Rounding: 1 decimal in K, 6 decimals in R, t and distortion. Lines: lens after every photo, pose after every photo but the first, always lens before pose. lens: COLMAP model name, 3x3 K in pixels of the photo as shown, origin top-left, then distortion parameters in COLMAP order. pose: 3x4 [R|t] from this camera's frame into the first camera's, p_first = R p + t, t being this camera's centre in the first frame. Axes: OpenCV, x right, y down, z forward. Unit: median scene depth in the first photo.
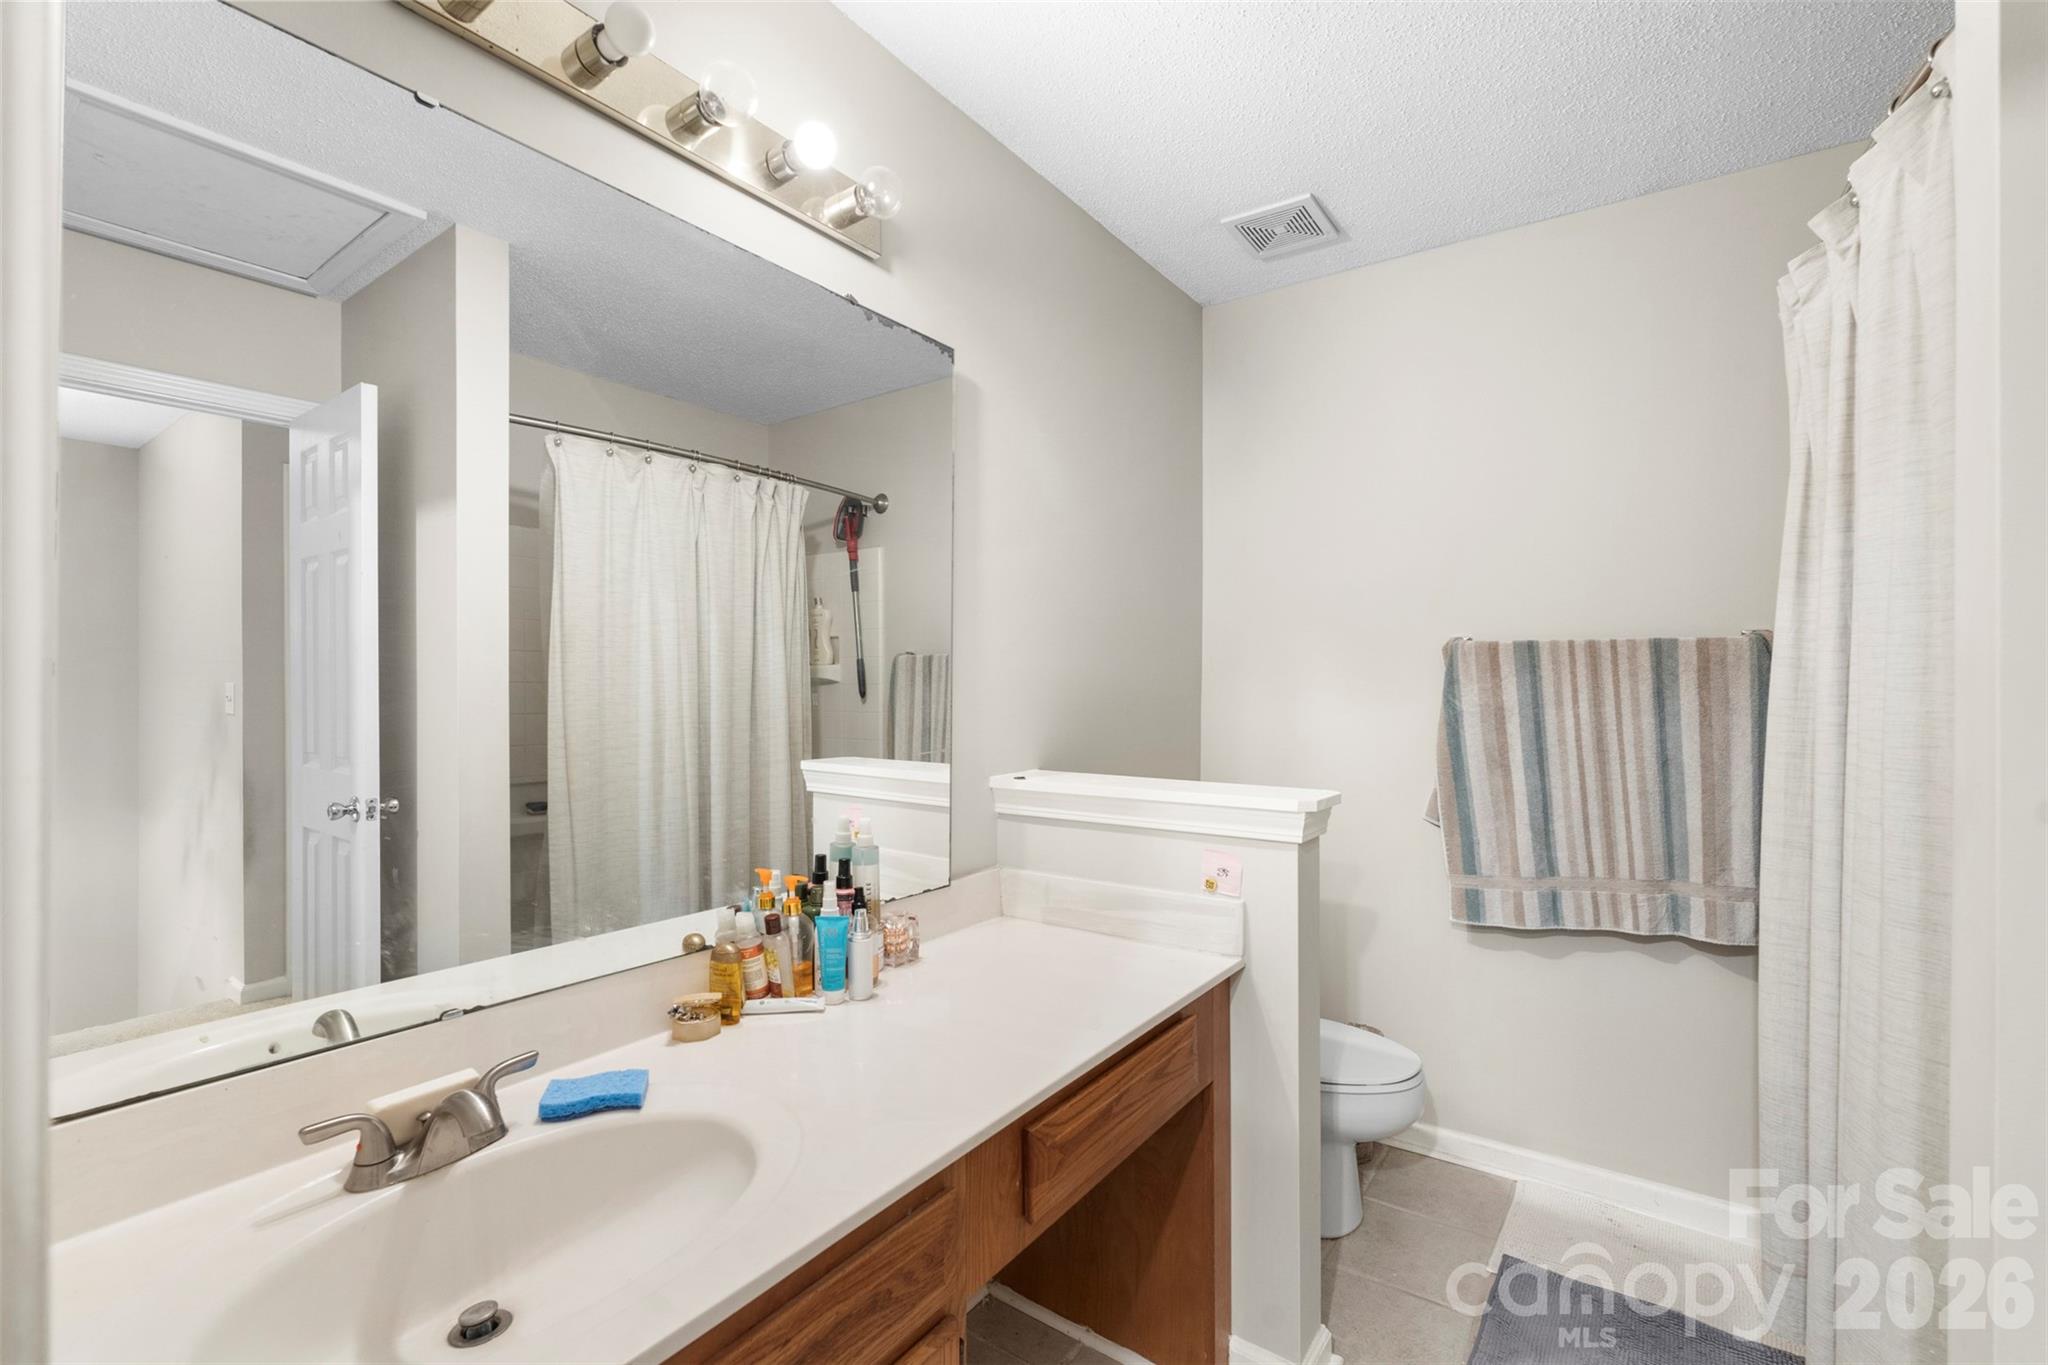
lens RADIAL K [[914.2, 0, 1028.5], [0, 914.2, 676.9], [0, 0, 1]] dist [-0.012620, 0.000120]
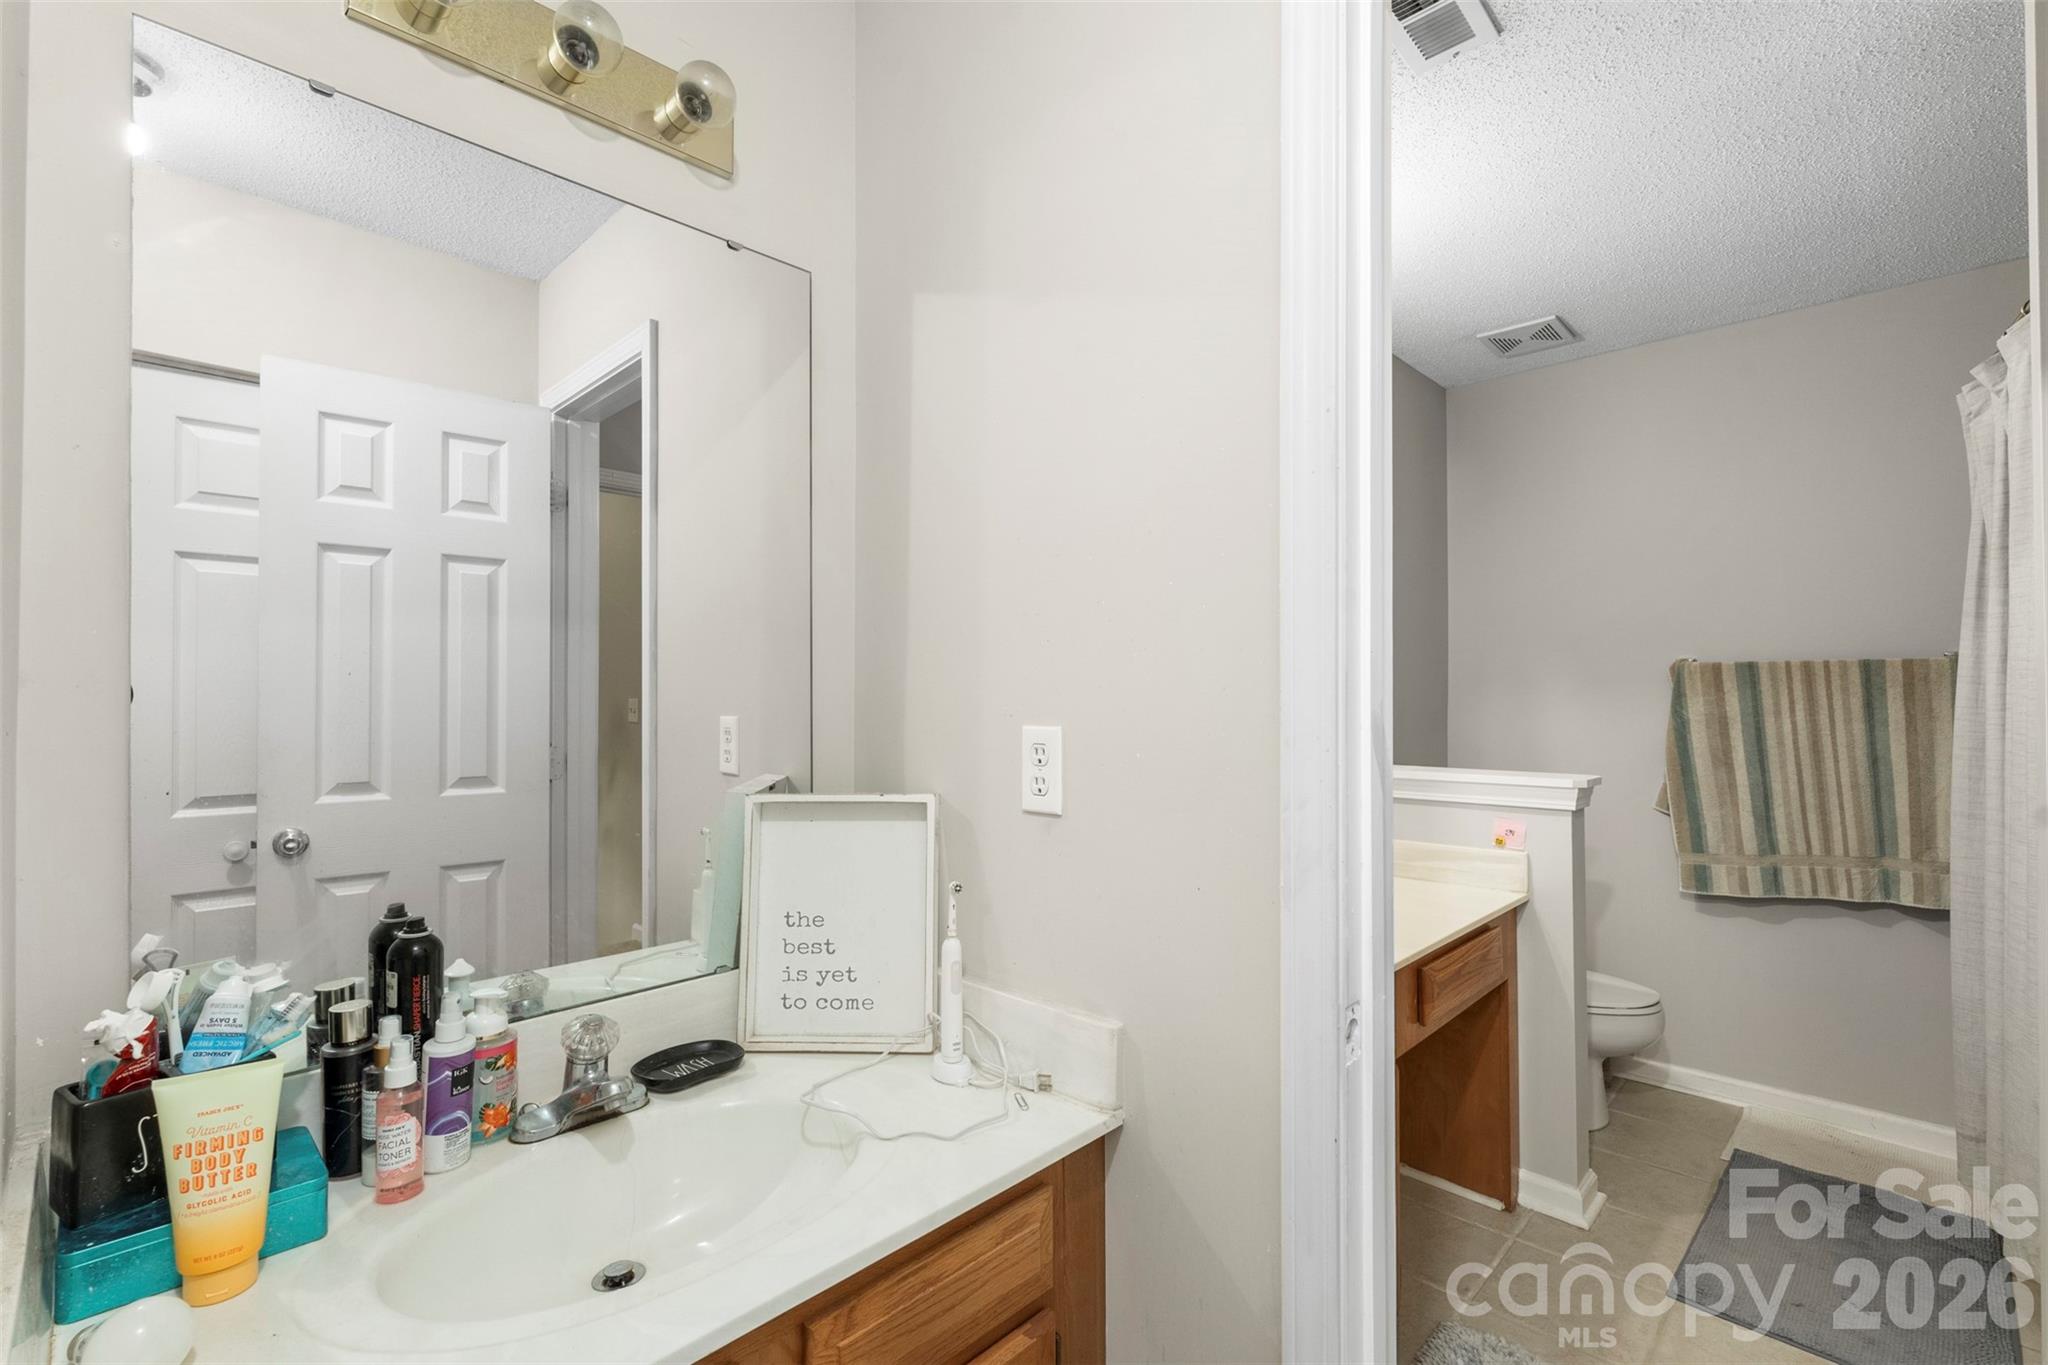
lens RADIAL K [[902.1, 0, 1024.0], [0, 902.1, 682.5], [0, 0, 1]] dist [-0.002826, -0.005159]
pose [[0.985817, -0.006536, -0.167696, -0.223440], [0.004691, 0.999924, -0.011394, -0.002867], [0.167758, 0.010445, 0.985773, -0.377859]]
